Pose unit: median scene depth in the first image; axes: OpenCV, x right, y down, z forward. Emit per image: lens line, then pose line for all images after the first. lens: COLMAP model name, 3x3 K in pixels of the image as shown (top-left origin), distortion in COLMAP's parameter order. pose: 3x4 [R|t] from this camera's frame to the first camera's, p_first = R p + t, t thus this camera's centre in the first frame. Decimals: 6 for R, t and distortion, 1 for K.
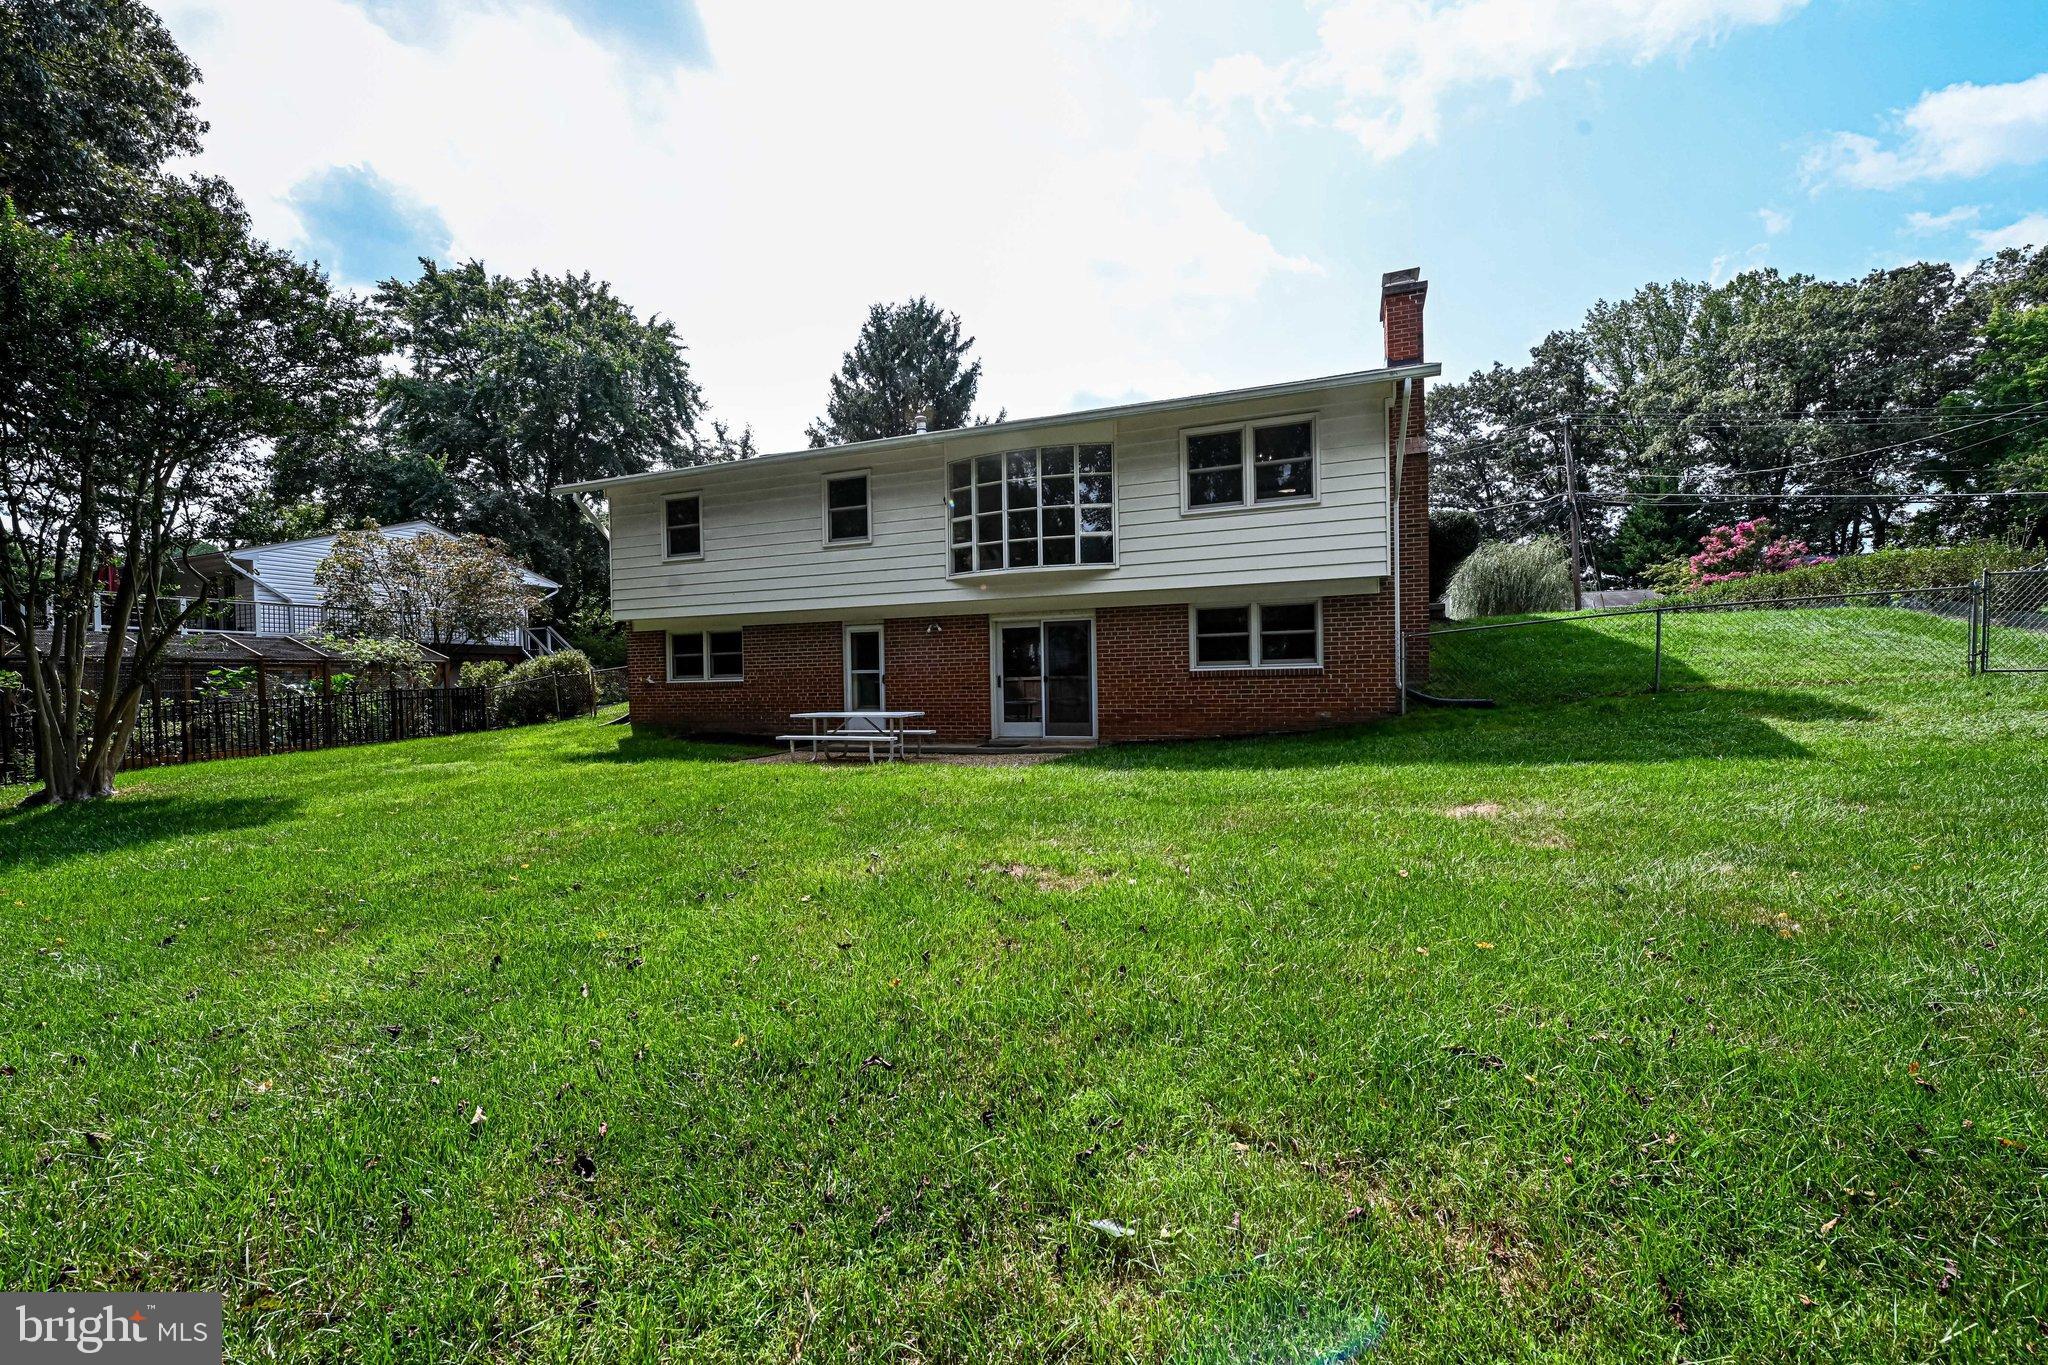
lens RADIAL K [[850.4, 0, 1024.0], [0, 850.4, 682.5], [0, 0, 1]] dist [0.000753, -0.000089]
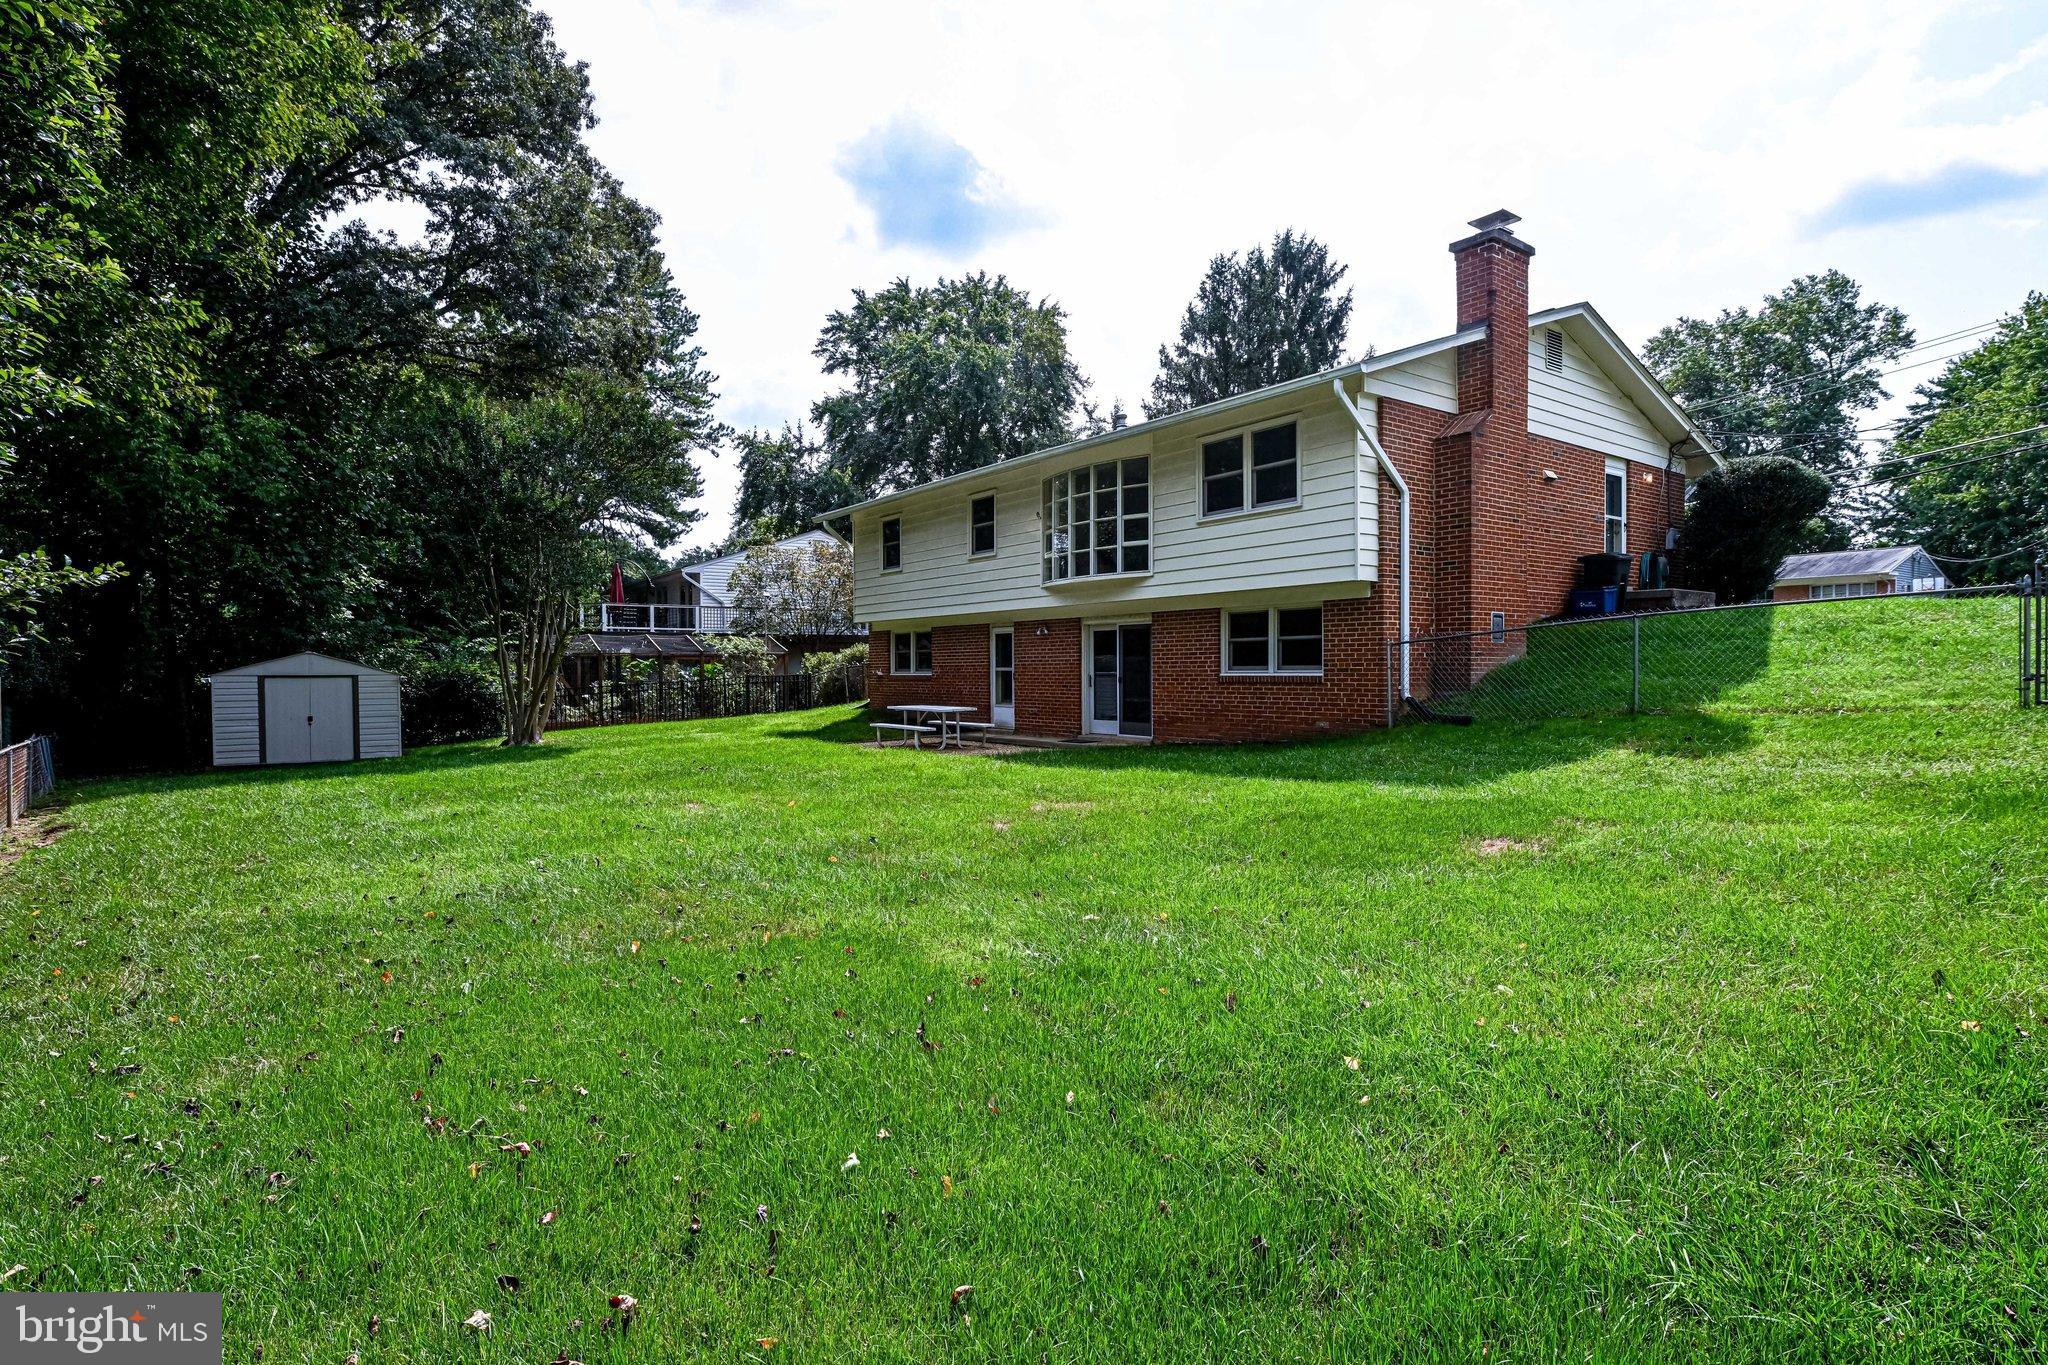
lens RADIAL K [[1039.9, 0, 1024.0], [0, 1039.9, 682.5], [0, 0, 1]] dist [-0.000273, 0.000018]
pose [[0.844683, 0.020601, -0.534871, 0.611611], [-0.008700, 0.999656, 0.024763, -0.031495], [0.535196, -0.016263, 0.844571, -0.146249]]
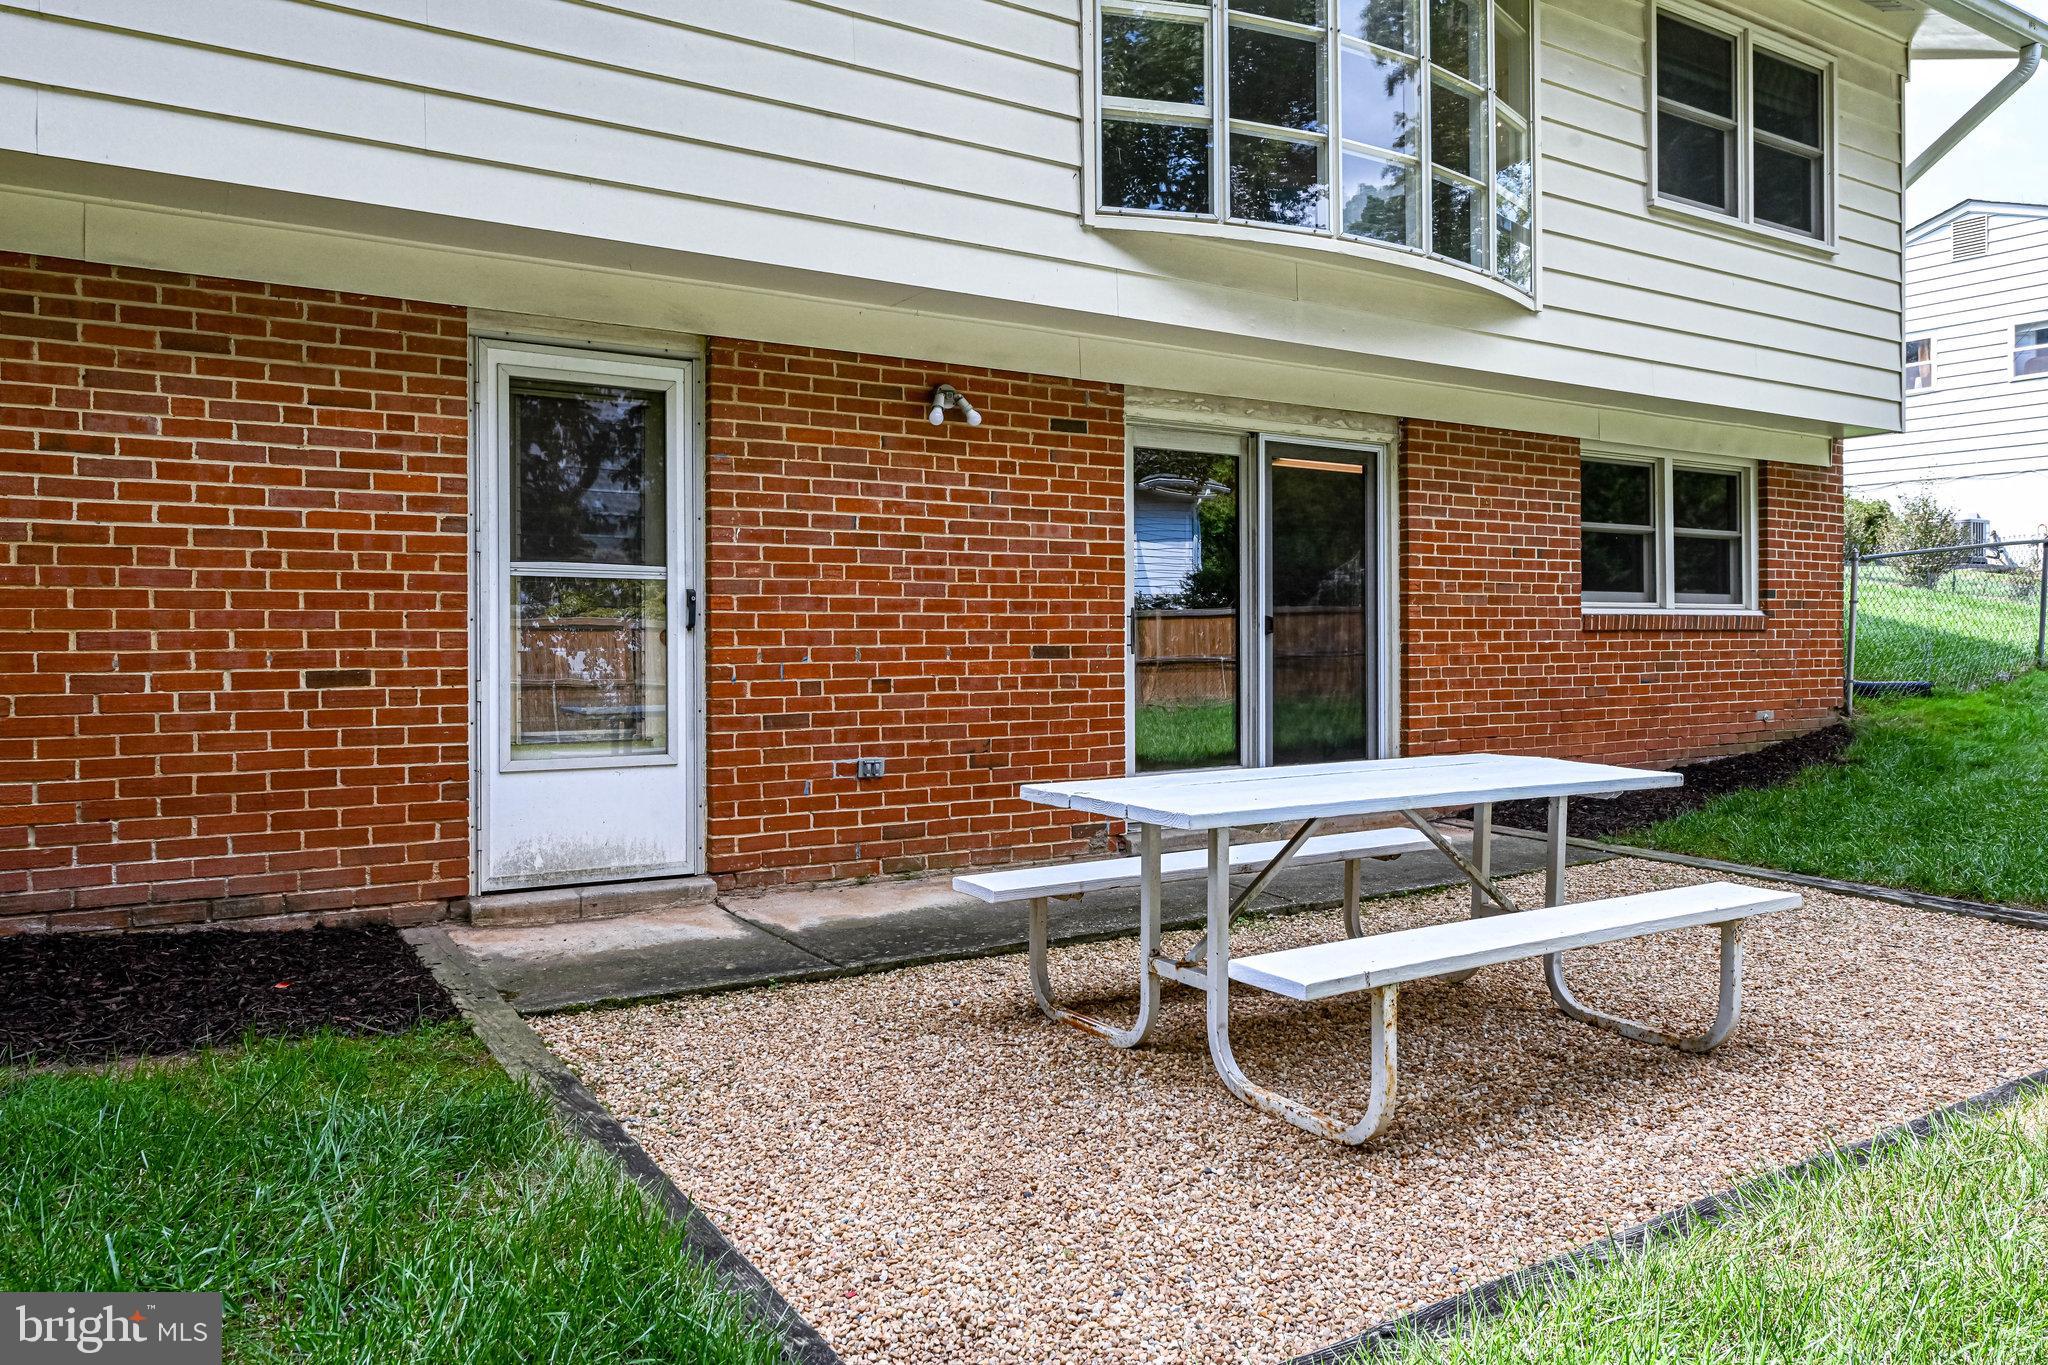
lens RADIAL K [[1337.5, 0, 1026.7], [0, 1337.5, 631.6], [0, 0, 1]] dist [0.001529, -0.000074]
pose [[0.610898, 0.018744, 0.791487, -0.415921], [-0.012332, 0.999824, -0.014160, 0.006208], [-0.791613, -0.001111, 0.611022, 0.771028]]
